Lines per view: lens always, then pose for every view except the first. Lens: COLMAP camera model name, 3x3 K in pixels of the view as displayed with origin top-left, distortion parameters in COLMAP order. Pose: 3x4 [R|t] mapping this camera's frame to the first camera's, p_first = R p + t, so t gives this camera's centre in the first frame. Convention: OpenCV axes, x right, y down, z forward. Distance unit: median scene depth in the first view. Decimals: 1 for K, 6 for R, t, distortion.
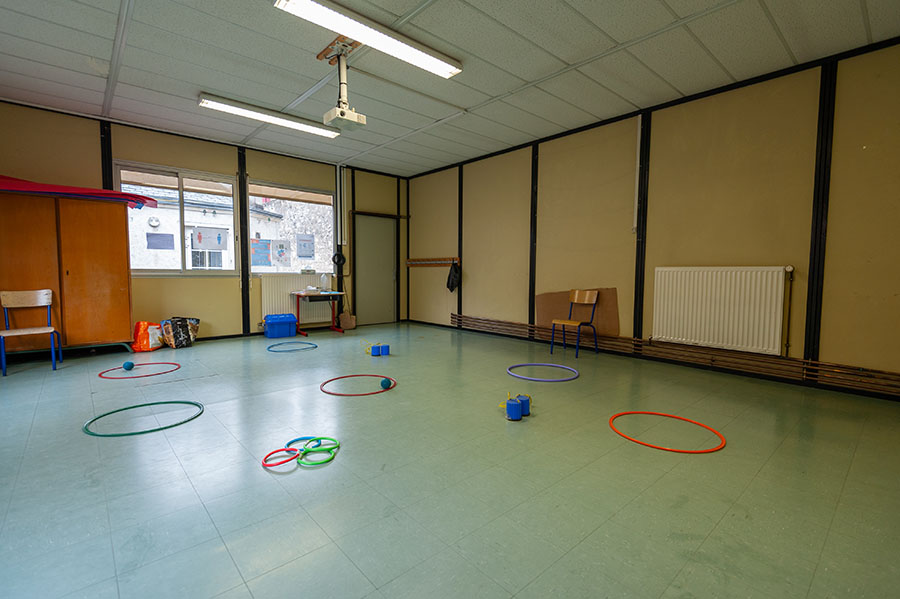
lens RADIAL K [[412.0, 0, 454.2], [0, 412.0, 303.9], [0, 0, 1]] dist [0.018029, -0.008886]
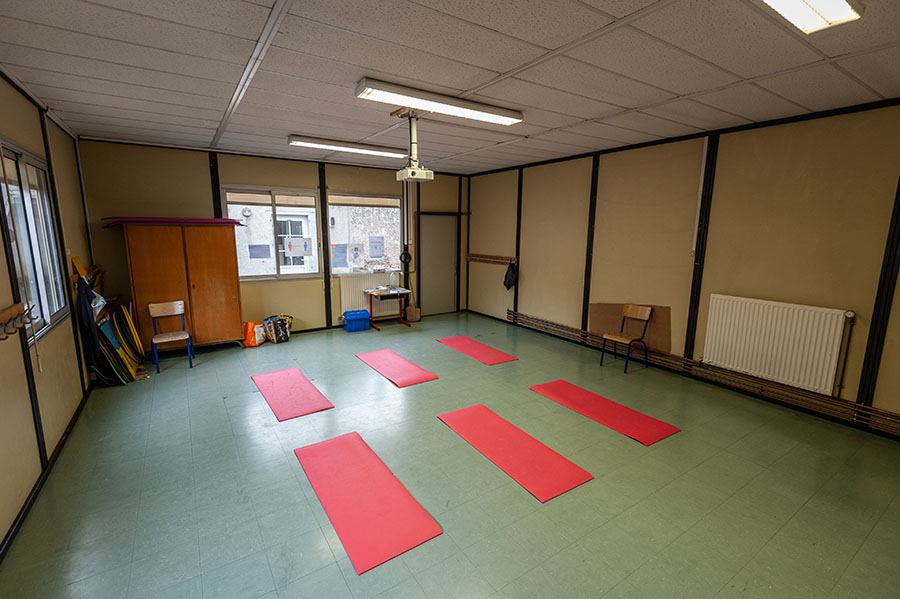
lens RADIAL K [[412.0, 0, 451.7], [0, 412.0, 292.1], [0, 0, 1]] dist [0.018029, -0.008886]
pose [[0.989059, 0.027235, -0.144987, 0.003781], [-0.010966, 0.993665, 0.111845, -0.185817], [0.147115, -0.109031, 0.983092, -0.088545]]
